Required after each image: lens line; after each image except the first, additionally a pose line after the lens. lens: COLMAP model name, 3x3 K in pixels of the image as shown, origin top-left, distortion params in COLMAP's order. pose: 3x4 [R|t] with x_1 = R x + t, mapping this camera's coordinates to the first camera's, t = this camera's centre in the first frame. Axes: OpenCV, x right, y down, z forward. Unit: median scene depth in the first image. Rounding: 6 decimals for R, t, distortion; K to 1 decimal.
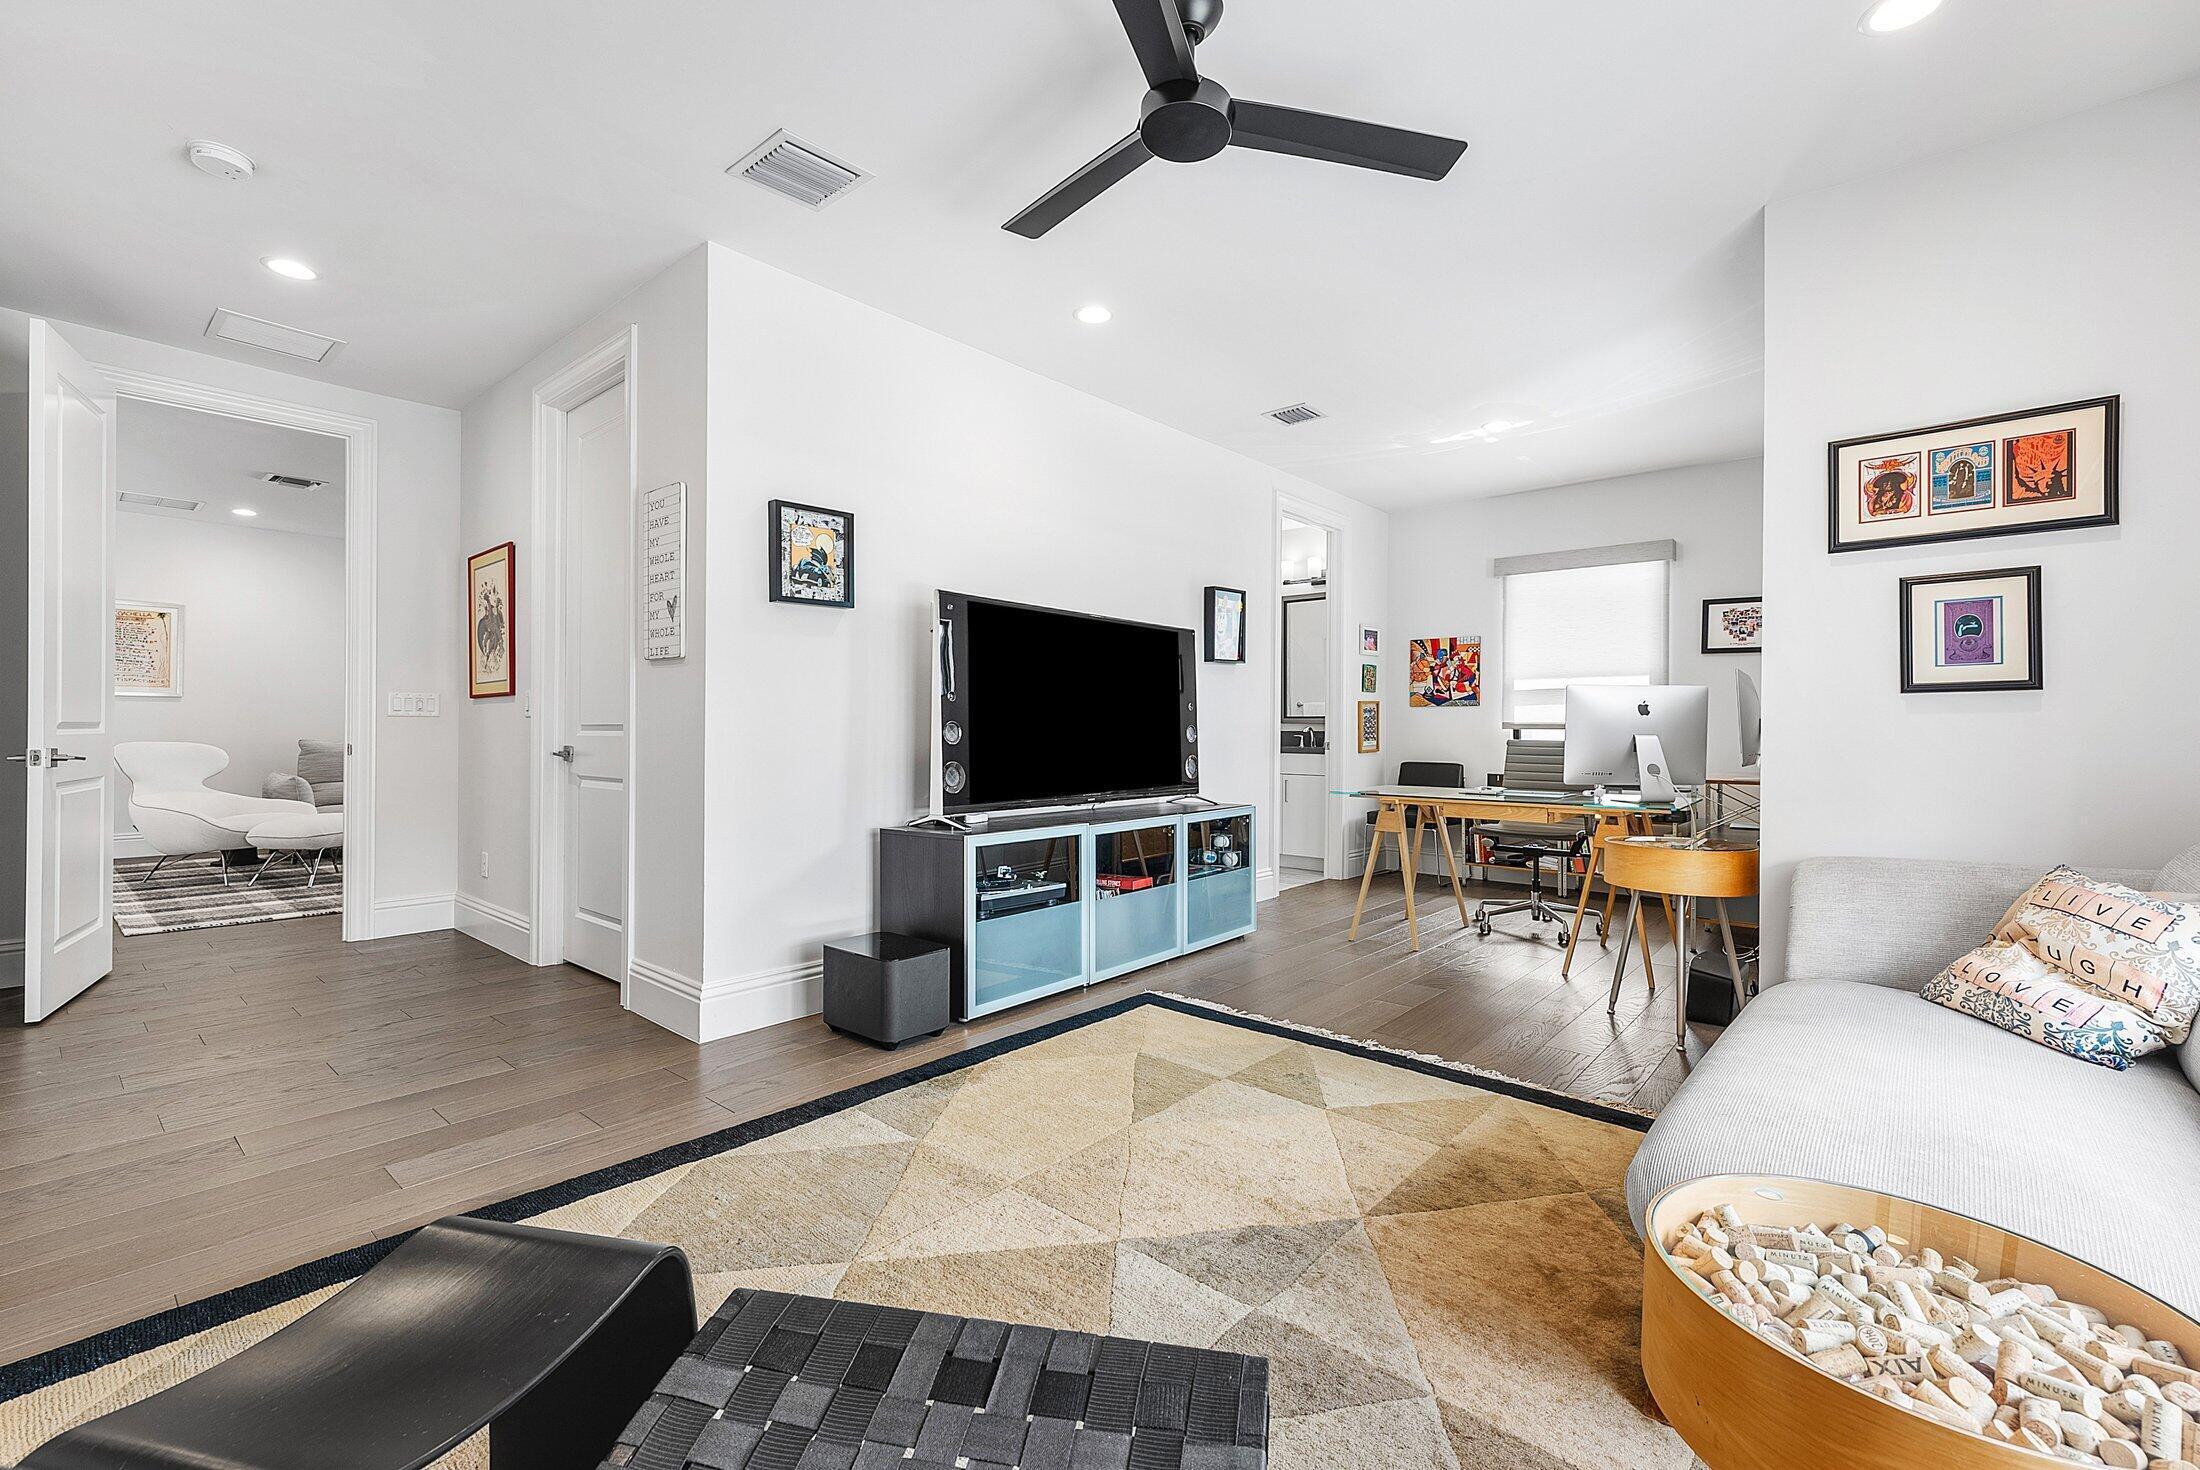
lens RADIAL K [[953.1, 0, 1112.1], [0, 953.1, 731.1], [0, 0, 1]] dist [0.000308, -0.000099]
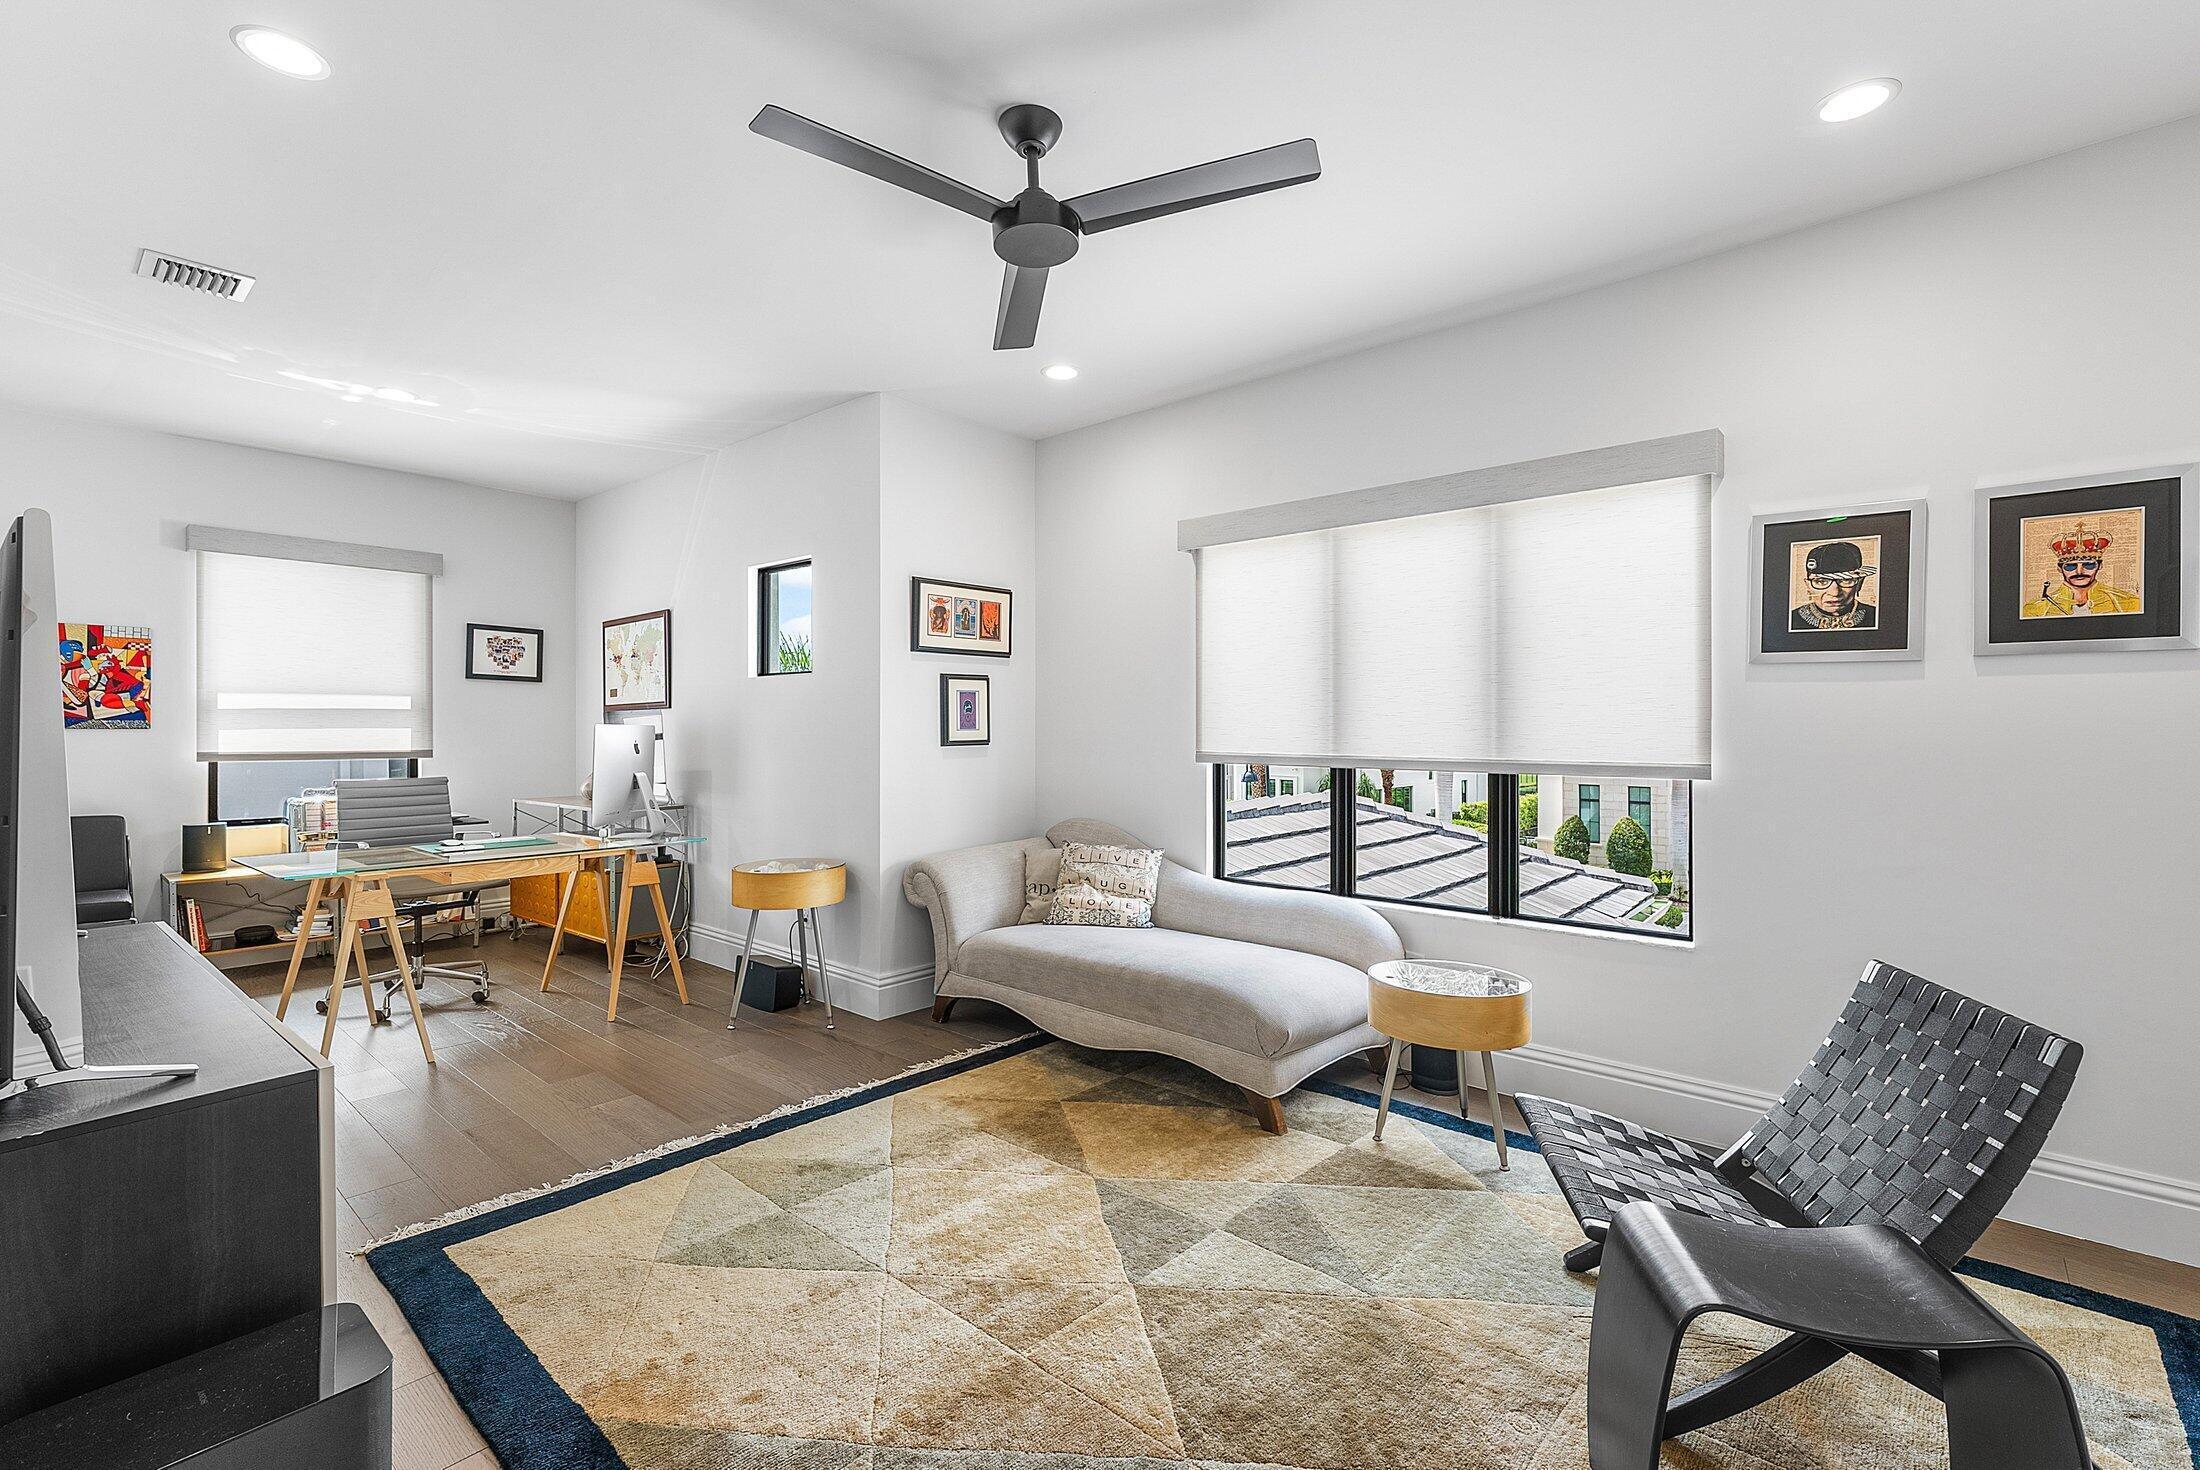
lens RADIAL K [[953.1, 0, 1119.1], [0, 953.1, 729.8], [0, 0, 1]] dist [0.000308, -0.000099]
pose [[-0.008893, -0.006097, 0.999942, -0.603229], [-0.003620, 0.999975, 0.006065, -0.062088], [-0.999954, -0.003565, -0.008915, 0.571810]]
